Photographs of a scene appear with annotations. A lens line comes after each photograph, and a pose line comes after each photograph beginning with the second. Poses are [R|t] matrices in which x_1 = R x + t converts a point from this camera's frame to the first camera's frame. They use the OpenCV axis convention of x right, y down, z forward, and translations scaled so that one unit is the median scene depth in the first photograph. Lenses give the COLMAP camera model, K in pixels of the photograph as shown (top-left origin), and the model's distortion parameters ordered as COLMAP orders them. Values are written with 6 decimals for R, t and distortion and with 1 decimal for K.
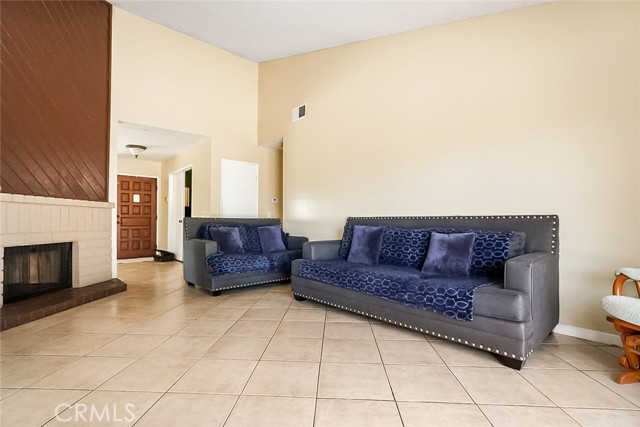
lens RADIAL K [[309.0, 0, 318.8], [0, 309.0, 218.6], [0, 0, 1]] dist [-0.001990, -0.000345]
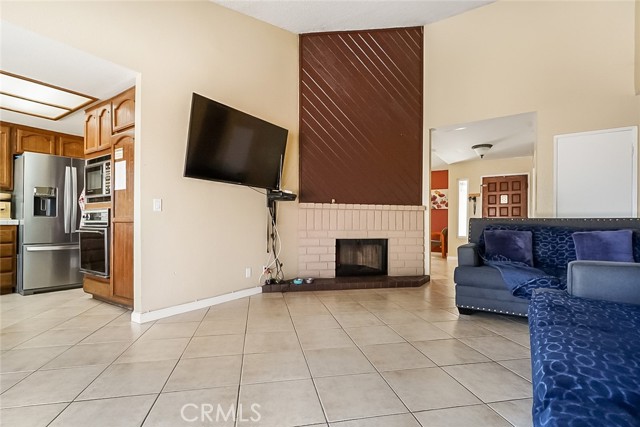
lens RADIAL K [[309.0, 0, 318.8], [0, 309.0, 218.6], [0, 0, 1]] dist [-0.001990, -0.000345]
pose [[0.254599, -0.012729, -0.966963, 0.330055], [0.001351, 0.999917, -0.012807, 0.009093], [0.967046, 0.001954, 0.254595, 0.394015]]
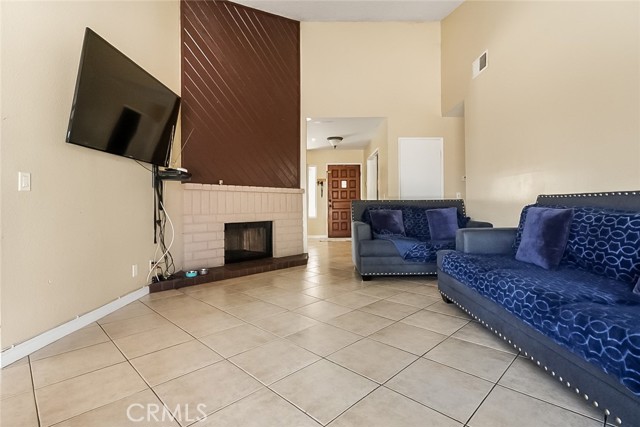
lens RADIAL K [[316.3, 0, 320.6], [0, 316.3, 200.9], [0, 0, 1]] dist [-0.000126, 0.000487]
pose [[0.746580, -0.016764, -0.665085, 0.205136], [0.014179, 0.999856, -0.009286, 0.008001], [0.665145, -0.002498, 0.746710, 0.157004]]
